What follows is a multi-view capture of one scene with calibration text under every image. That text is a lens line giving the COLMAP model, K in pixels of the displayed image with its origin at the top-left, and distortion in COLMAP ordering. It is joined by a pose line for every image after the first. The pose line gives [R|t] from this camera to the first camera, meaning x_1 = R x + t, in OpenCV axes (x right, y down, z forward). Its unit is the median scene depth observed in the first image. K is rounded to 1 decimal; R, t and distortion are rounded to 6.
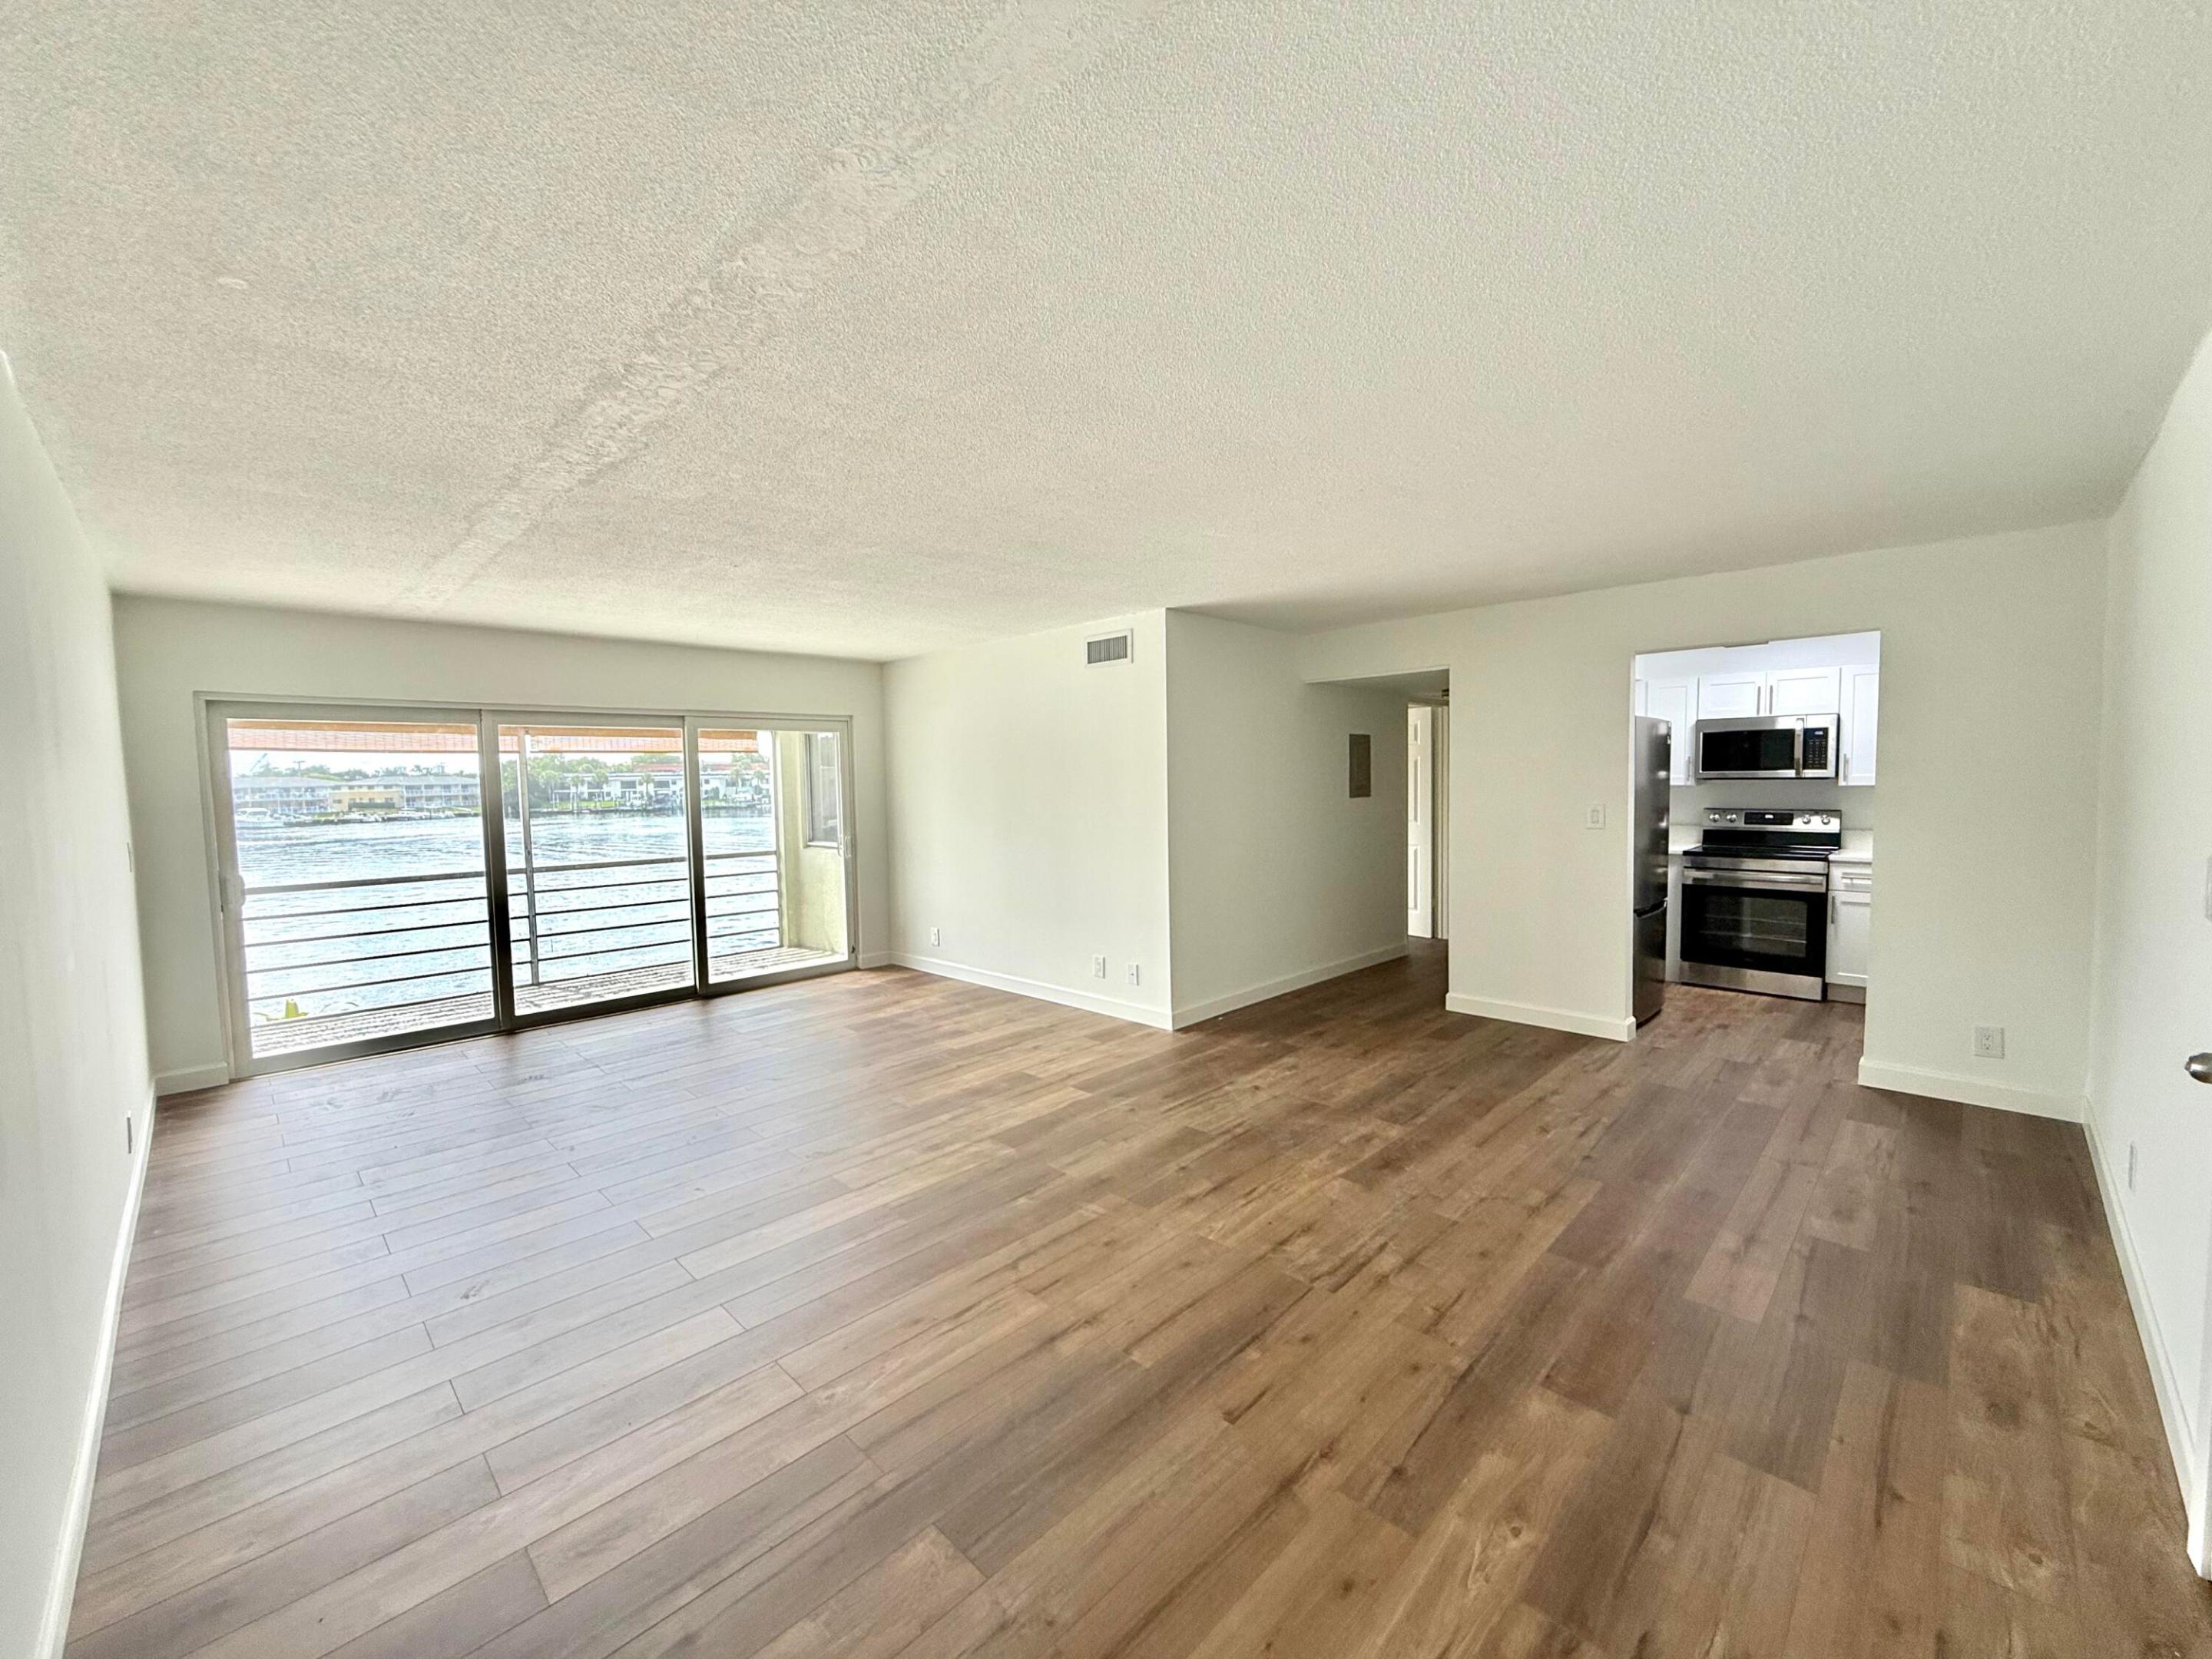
lens RADIAL K [[884.6, 0, 1099.4], [0, 884.6, 831.5], [0, 0, 1]] dist [-0.000572, 0.000600]
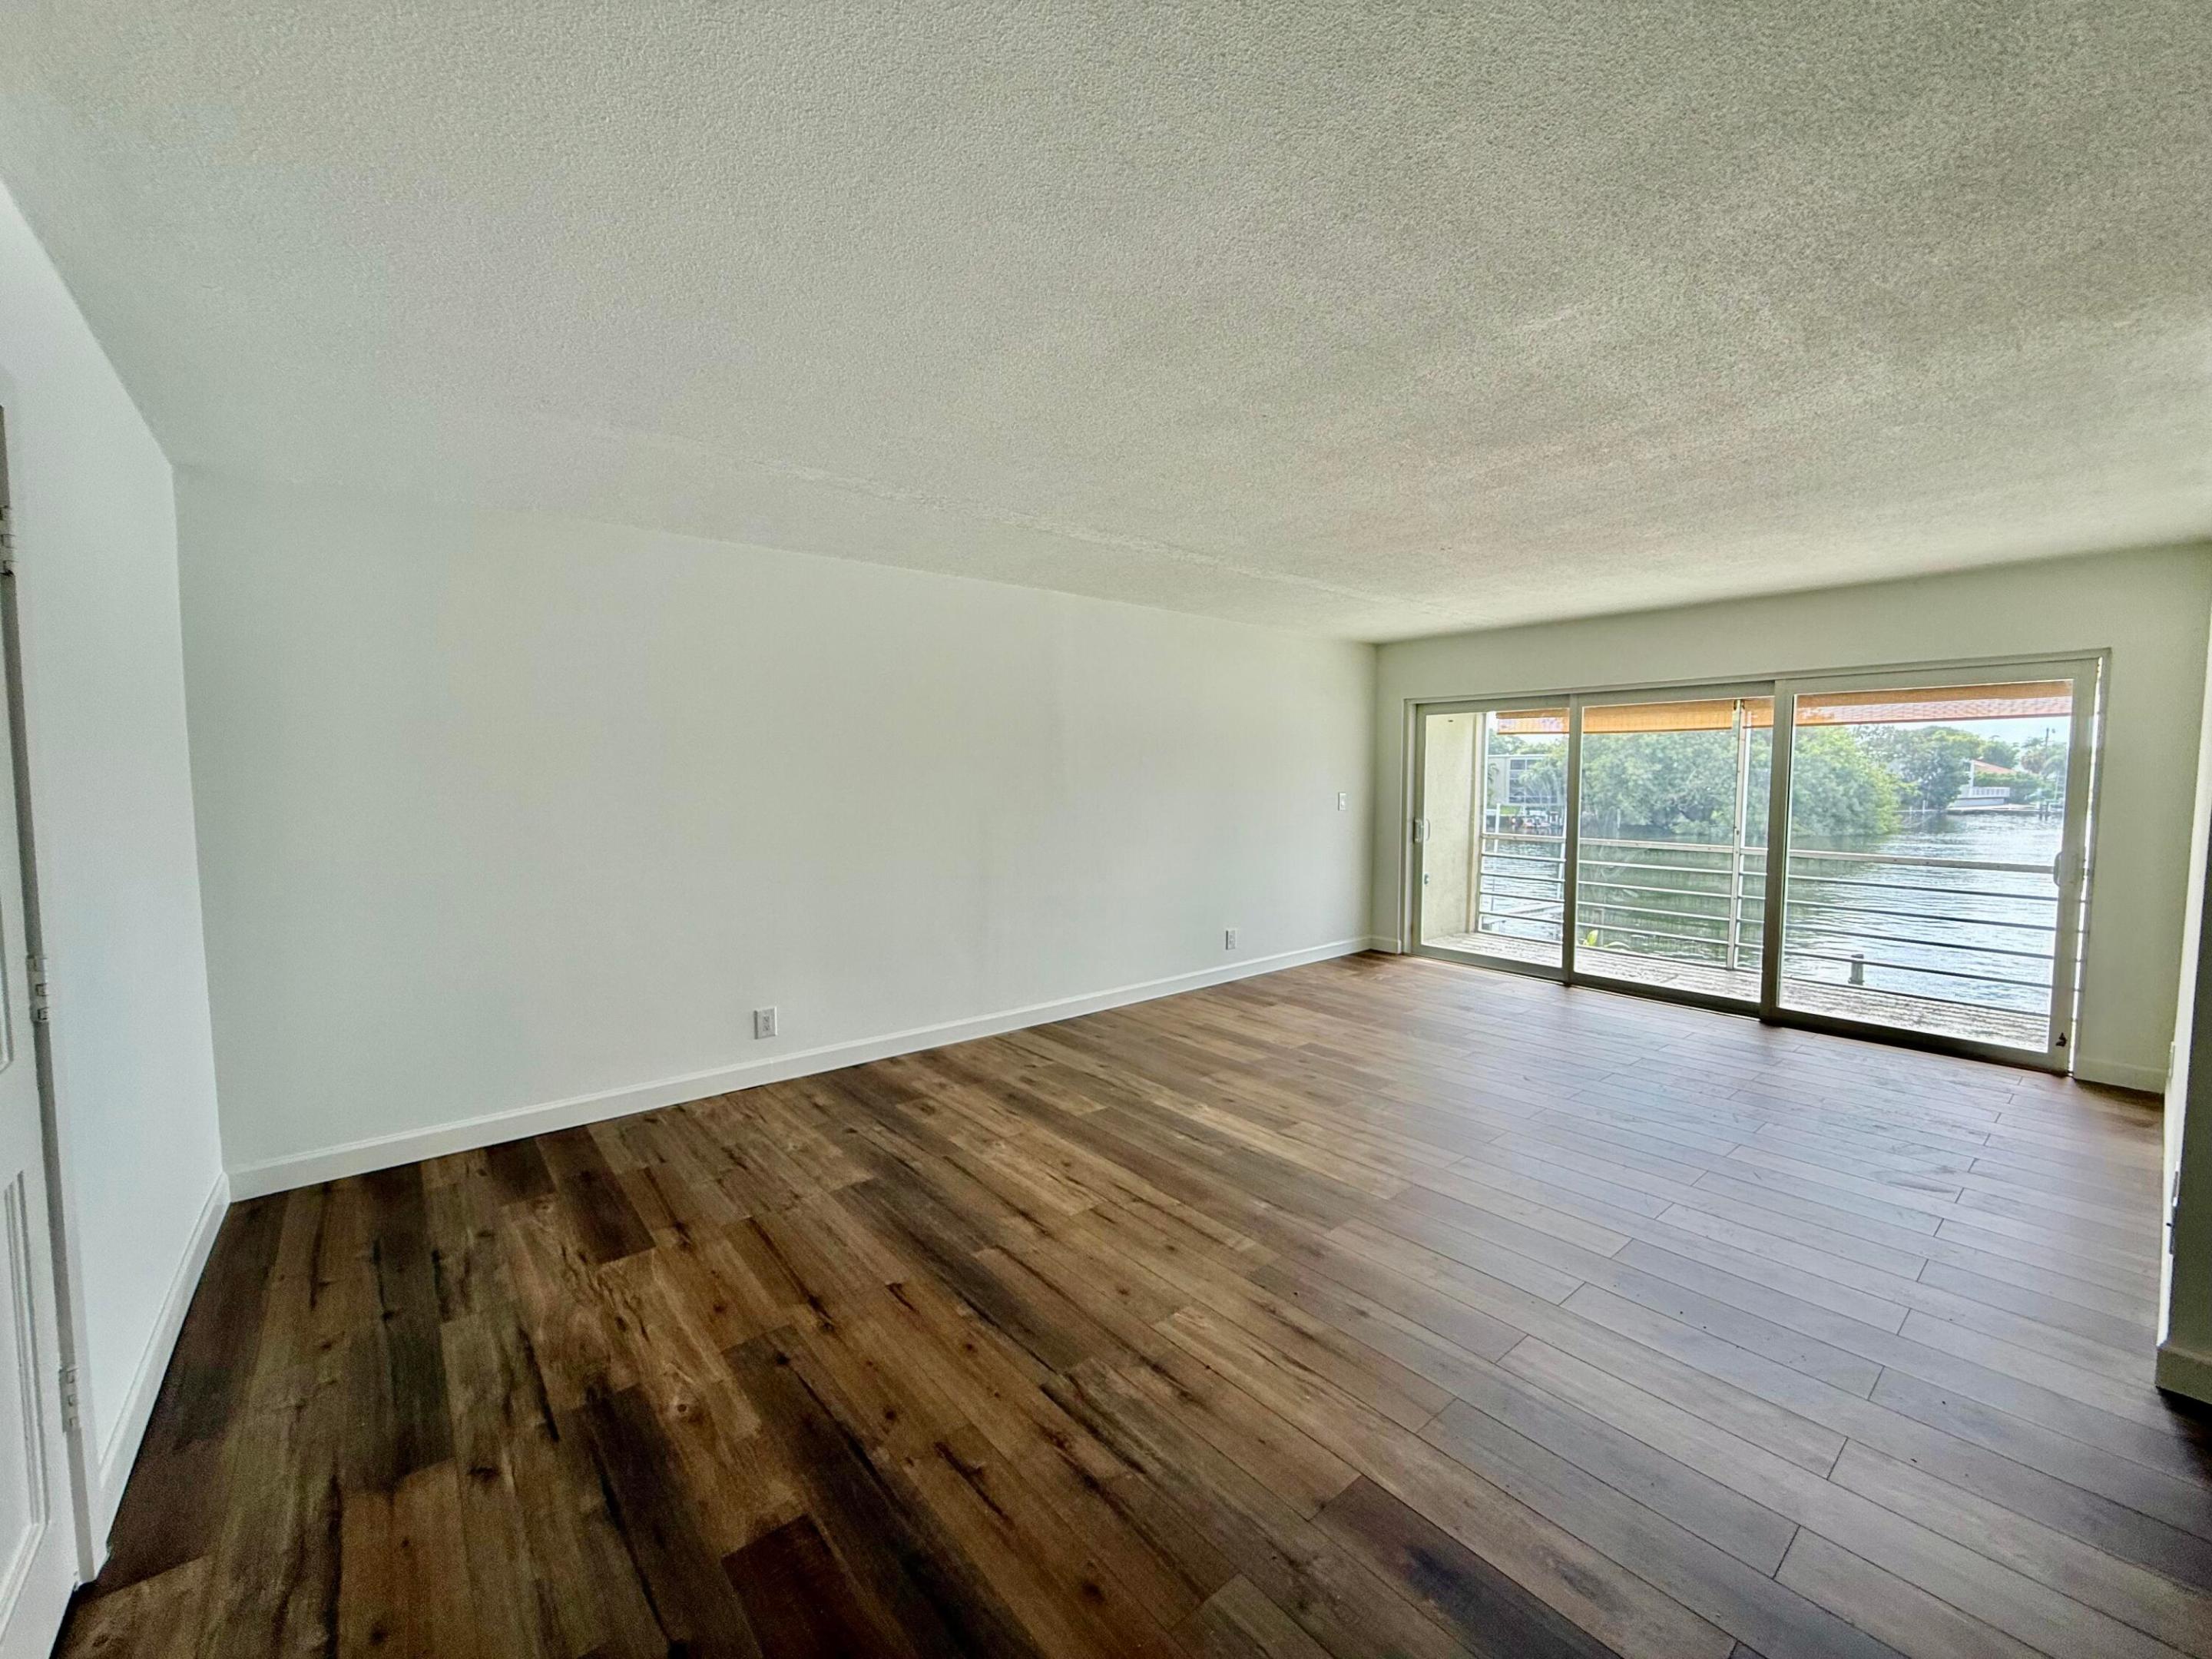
lens RADIAL K [[884.6, 0, 1099.4], [0, 884.6, 831.5], [0, 0, 1]] dist [-0.000572, 0.000600]
pose [[-0.101586, 0.086454, -0.991063, 0.760527], [-0.059016, 0.993939, 0.092754, -0.051927], [0.993075, 0.067911, -0.095868, 0.812152]]
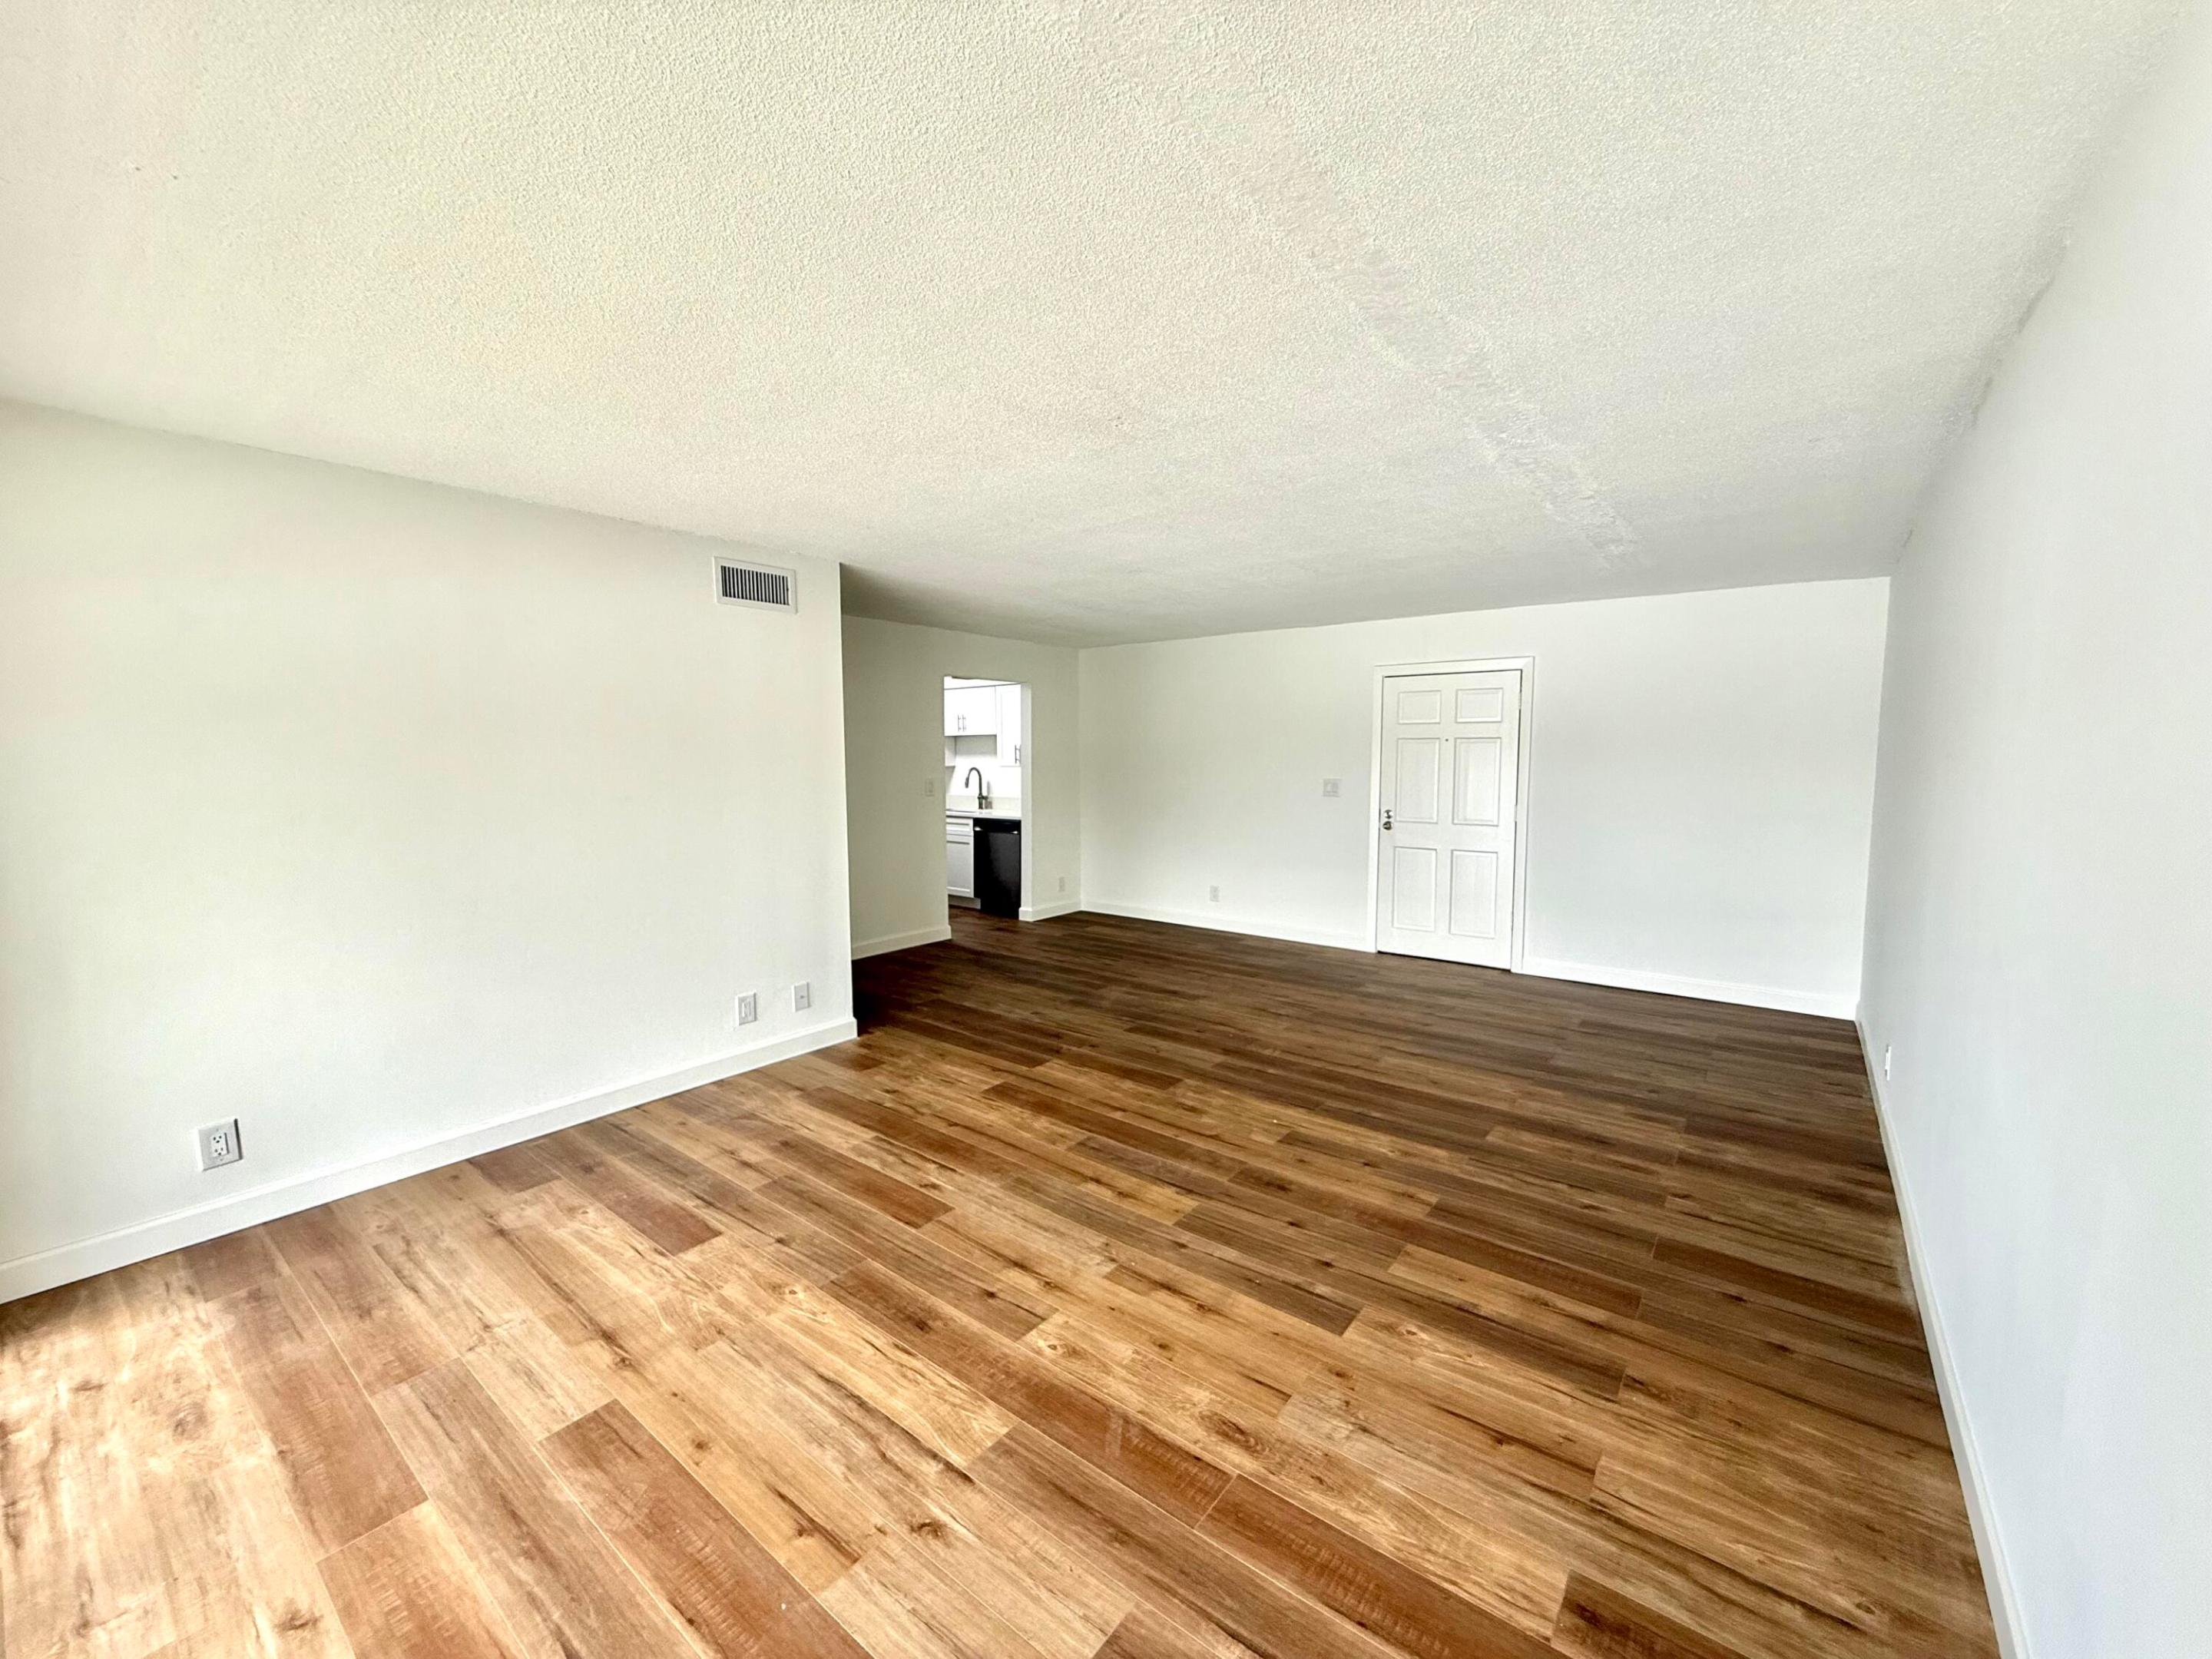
lens RADIAL K [[884.6, 0, 1099.4], [0, 884.6, 831.5], [0, 0, 1]] dist [-0.000572, 0.000600]
pose [[-0.117560, -0.070030, 0.990594, -1.228830], [0.066192, 0.994740, 0.078178, -0.055739], [-0.990857, 0.074760, -0.112306, 1.256015]]
